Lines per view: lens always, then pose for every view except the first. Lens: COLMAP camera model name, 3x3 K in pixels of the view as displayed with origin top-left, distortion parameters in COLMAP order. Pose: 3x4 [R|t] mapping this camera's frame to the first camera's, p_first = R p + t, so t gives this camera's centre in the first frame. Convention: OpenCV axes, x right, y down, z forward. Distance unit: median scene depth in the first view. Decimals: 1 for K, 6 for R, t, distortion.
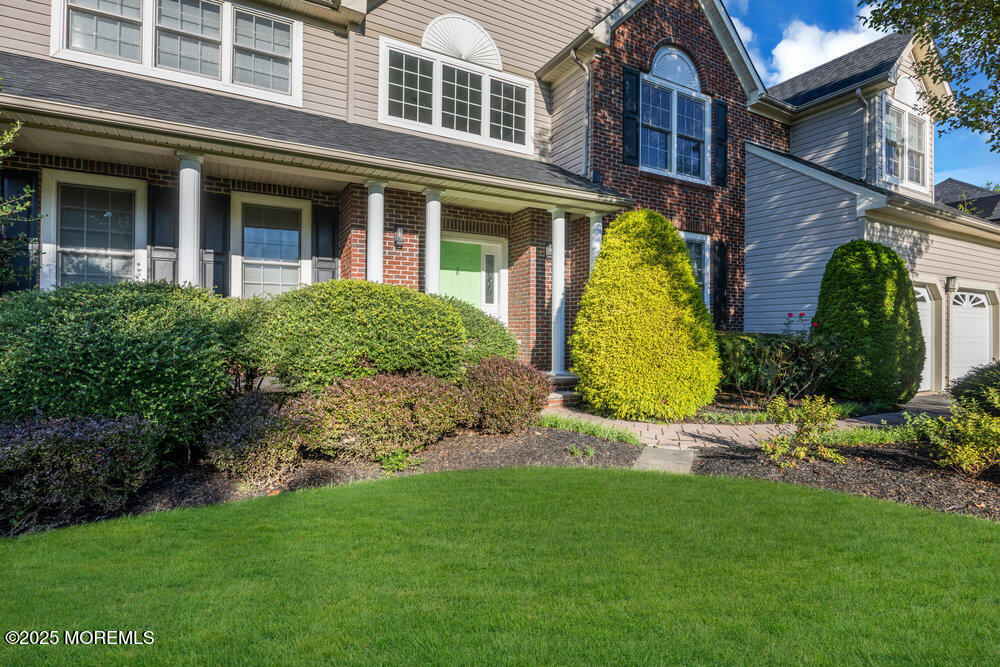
lens RADIAL K [[502.4, 0, 500.0], [0, 502.4, 333.5], [0, 0, 1]] dist [-0.001762, -0.000082]
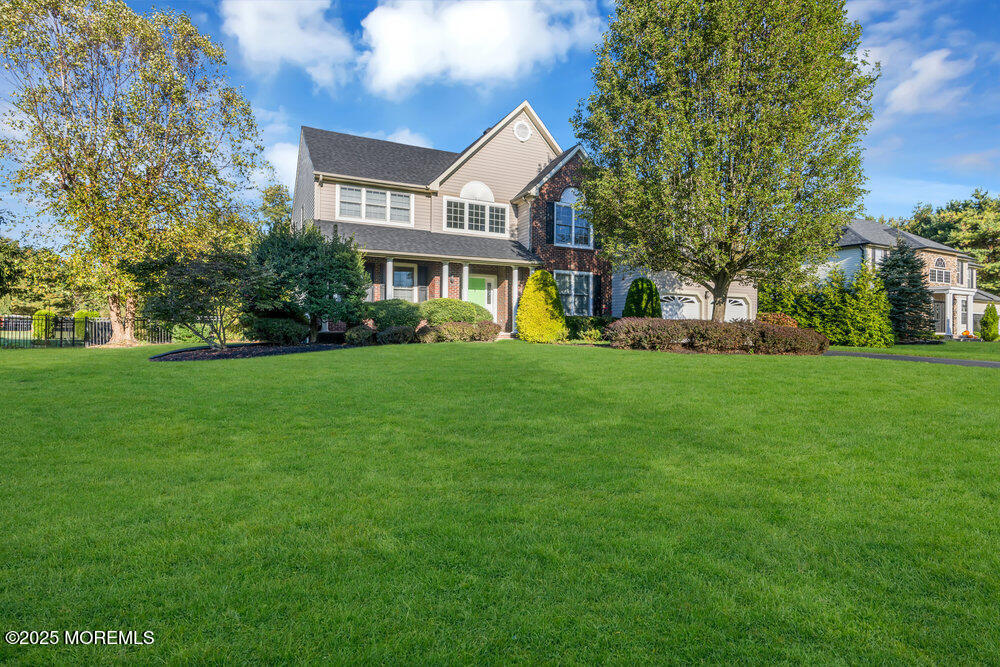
lens RADIAL K [[502.4, 0, 500.0], [0, 502.4, 333.5], [0, 0, 1]] dist [-0.001762, -0.000082]
pose [[0.998940, -0.000600, -0.046019, 0.145893], [0.000641, 0.999999, 0.000885, 0.080248], [0.046018, -0.000913, 0.998940, -1.394571]]
